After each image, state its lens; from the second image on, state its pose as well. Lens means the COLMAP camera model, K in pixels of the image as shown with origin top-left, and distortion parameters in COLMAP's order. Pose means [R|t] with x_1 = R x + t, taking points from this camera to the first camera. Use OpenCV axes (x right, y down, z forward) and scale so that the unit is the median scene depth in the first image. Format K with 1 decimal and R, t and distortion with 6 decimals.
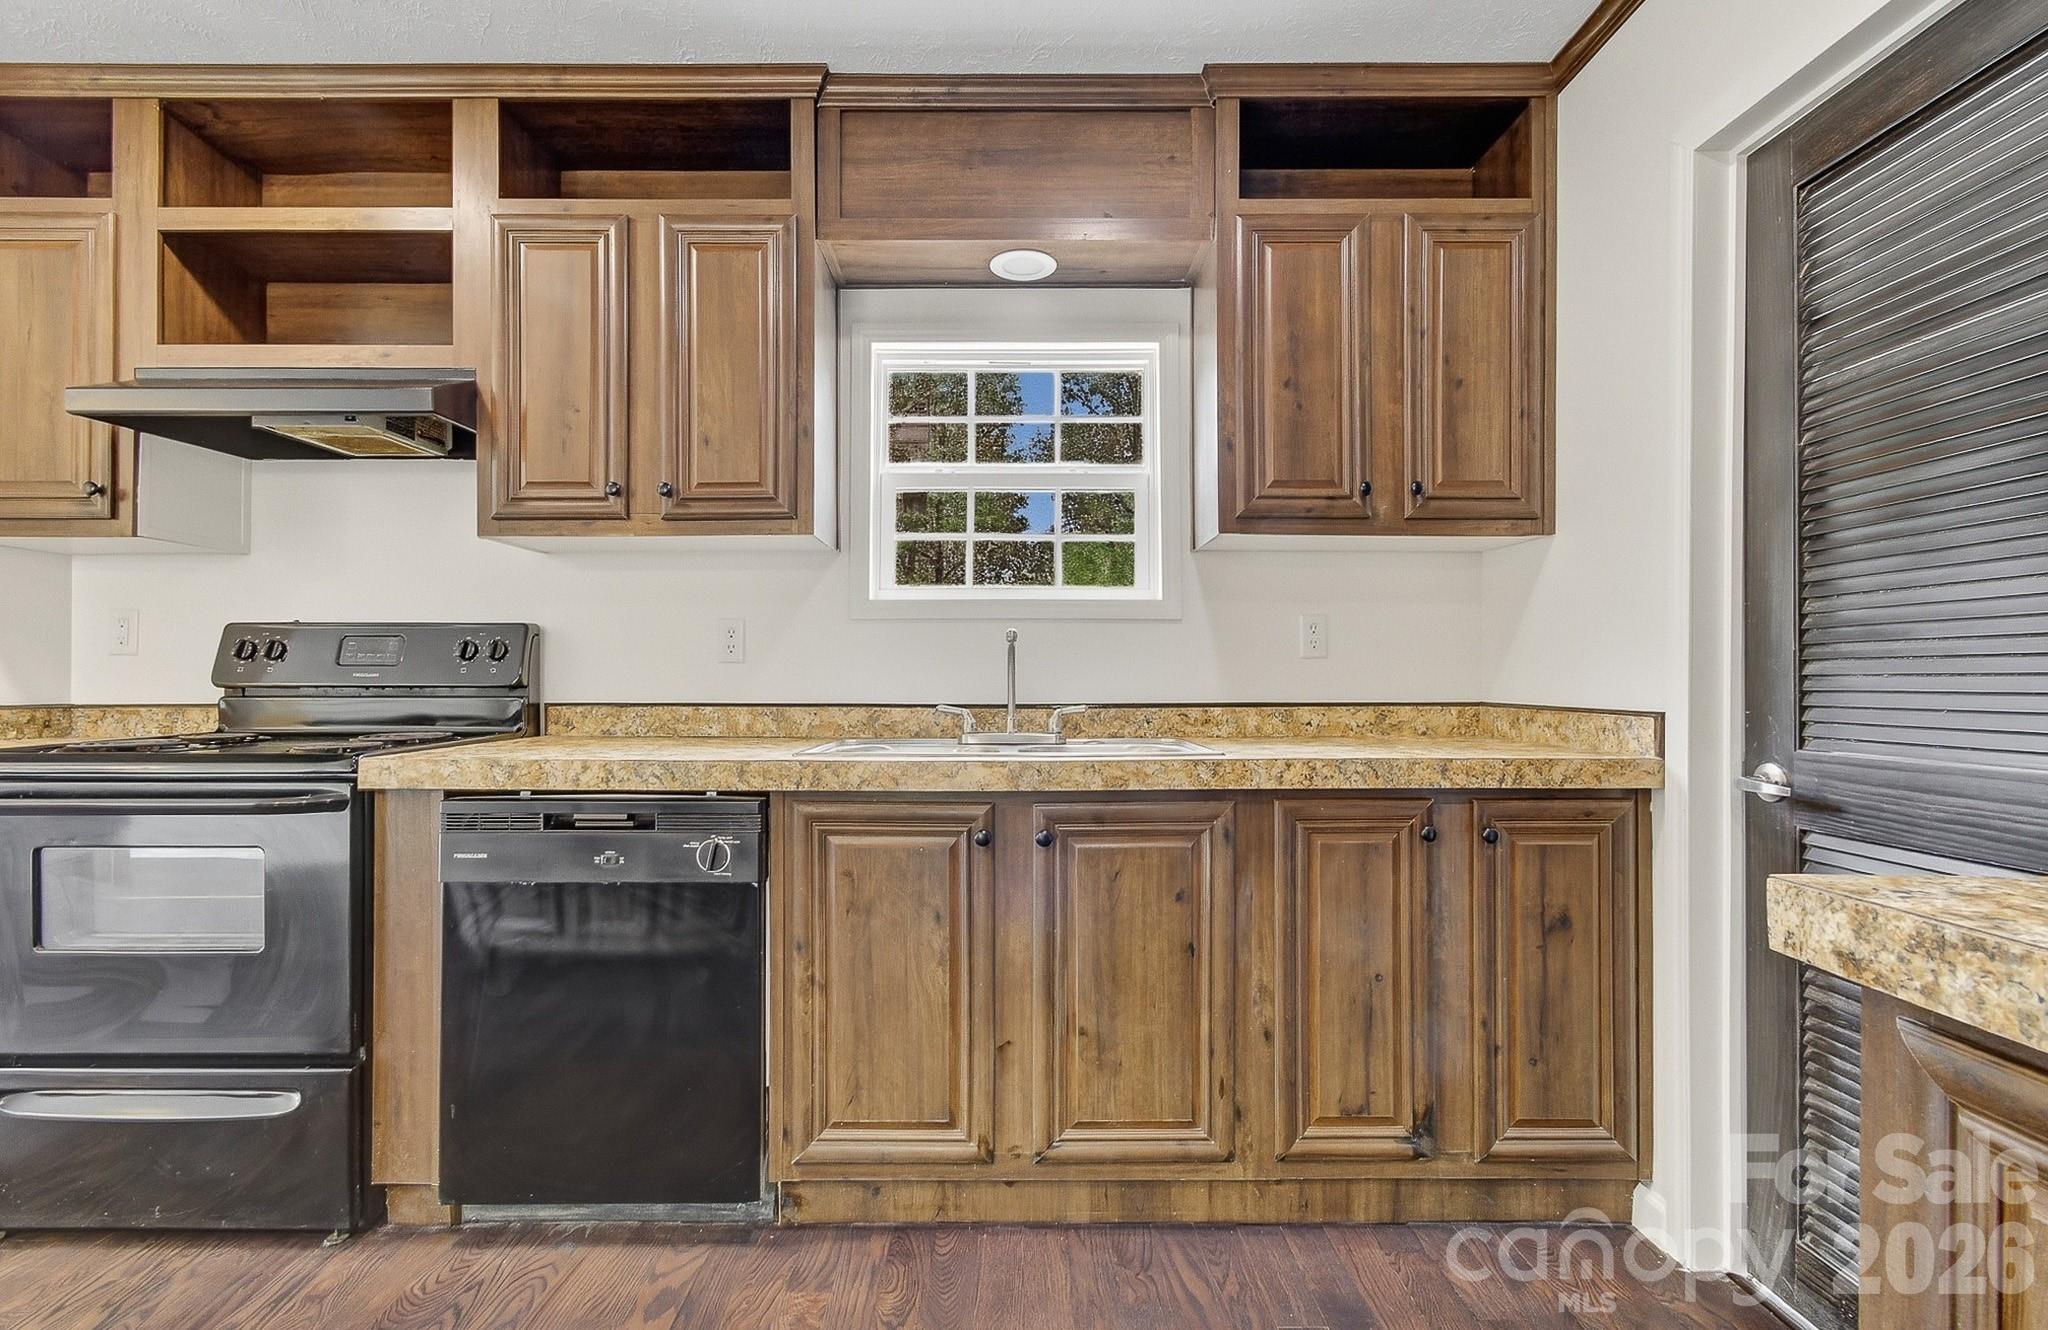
lens RADIAL K [[899.5, 0, 1019.0], [0, 899.5, 668.1], [0, 0, 1]] dist [-0.000451, 0.000618]
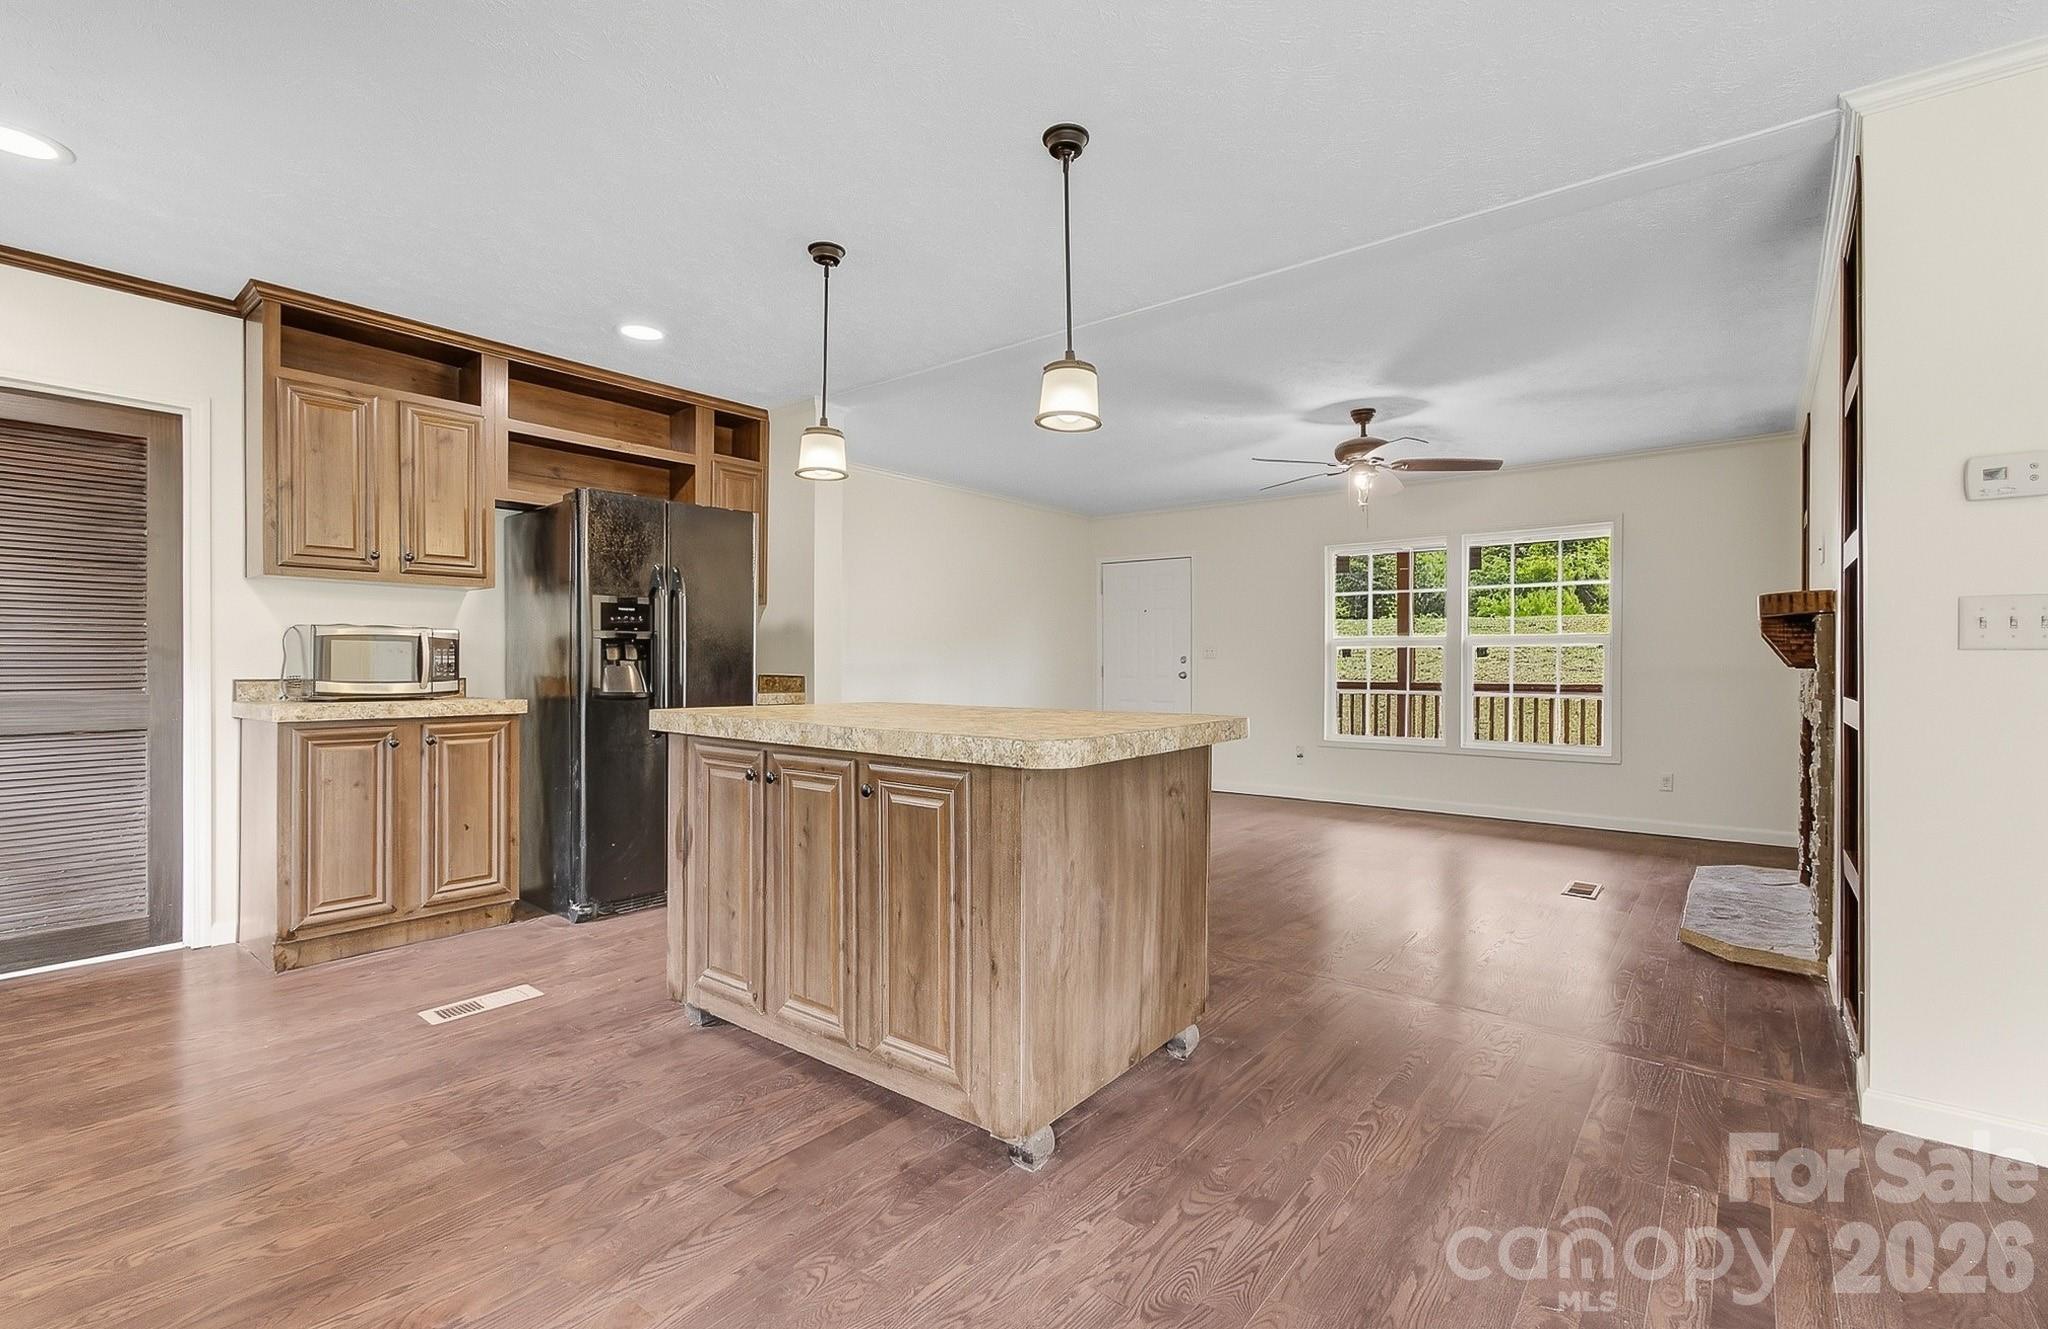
lens RADIAL K [[891.7, 0, 1024.0], [0, 891.7, 664.5], [0, 0, 1]] dist [-0.001130, -0.000183]
pose [[-0.771982, -0.003757, 0.635633, -1.631358], [-0.009136, 0.999945, -0.005185, 0.004086], [-0.635578, -0.009810, -0.771974, 0.688682]]
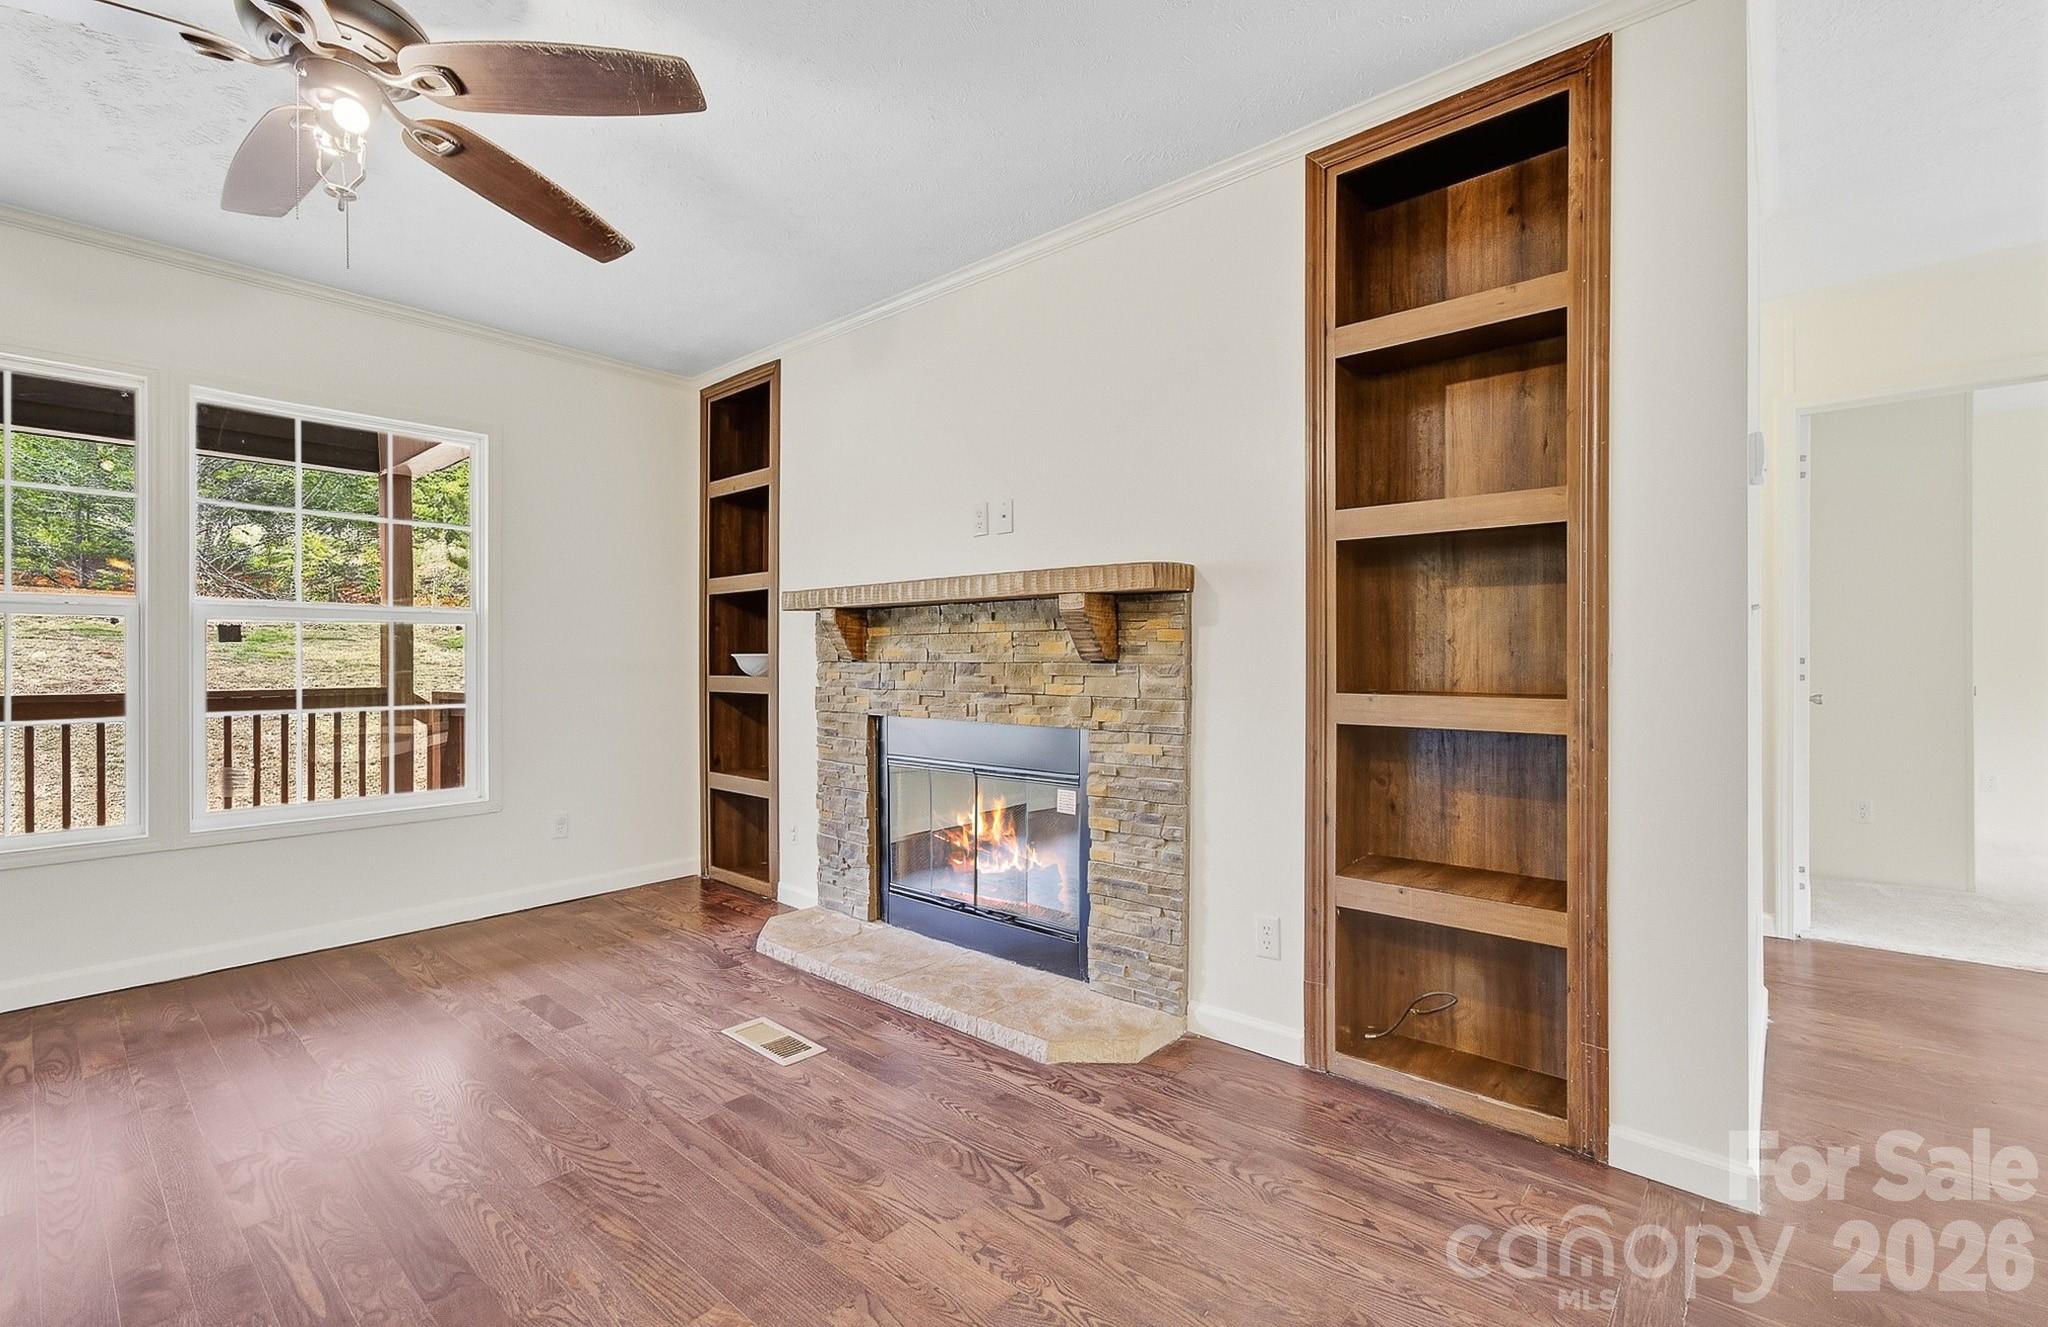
lens RADIAL K [[885.9, 0, 1023.6], [0, 885.9, 659.6], [0, 0, 1]] dist [0.001355, 0.000279]
pose [[-0.657798, 0.001334, -0.753193, -0.614744], [0.009295, 0.999937, -0.006347, -0.003998], [0.753137, -0.011176, -0.657769, -0.707211]]
